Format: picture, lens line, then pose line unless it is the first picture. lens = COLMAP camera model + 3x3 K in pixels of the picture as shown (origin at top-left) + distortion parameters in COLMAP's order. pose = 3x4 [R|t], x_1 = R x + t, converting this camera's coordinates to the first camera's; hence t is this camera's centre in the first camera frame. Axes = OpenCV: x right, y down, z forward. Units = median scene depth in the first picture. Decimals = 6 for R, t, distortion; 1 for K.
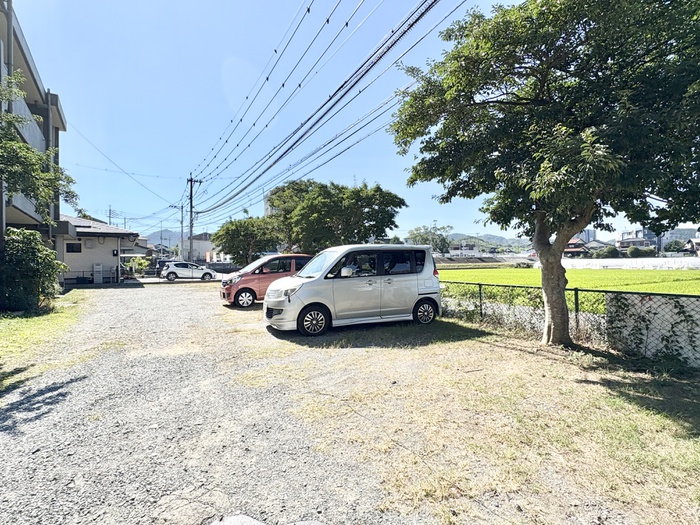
lens RADIAL K [[351.0, 0, 347.0], [0, 351.0, 261.6], [0, 0, 1]] dist [-0.002874, 0.000104]
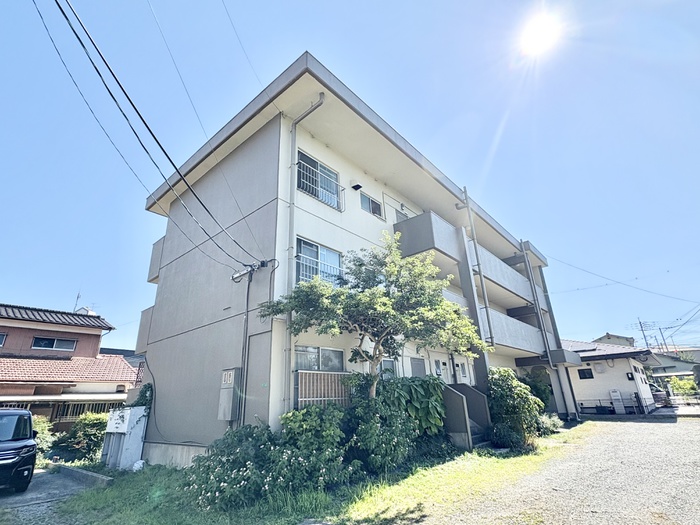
lens RADIAL K [[351.0, 0, 350.9], [0, 351.0, 262.7], [0, 0, 1]] dist [-0.002874, 0.000104]
pose [[0.262585, -0.353763, -0.897720, 0.040411], [0.045461, 0.933870, -0.354711, -0.011650], [0.963837, 0.052331, 0.261303, 0.093272]]
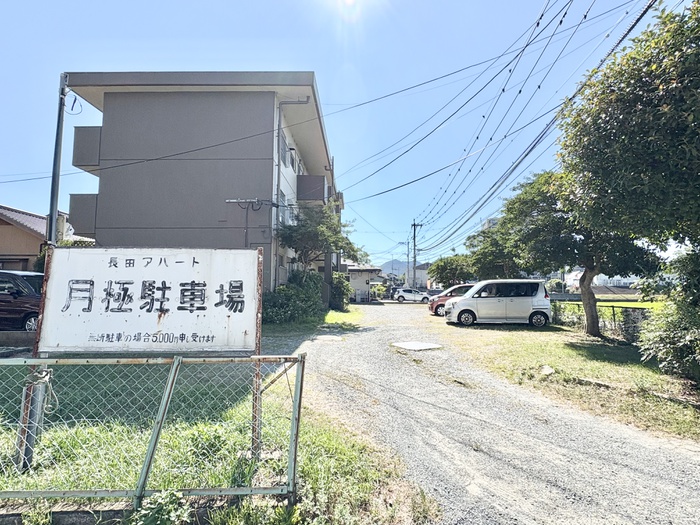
lens RADIAL K [[351.0, 0, 349.8], [0, 351.0, 261.5], [0, 0, 1]] dist [-0.002874, 0.000104]
pose [[0.822905, -0.031981, -0.567278, 0.149681], [-0.012165, 0.997194, -0.073865, -0.000202], [0.568049, 0.067685, 0.820207, -0.313030]]
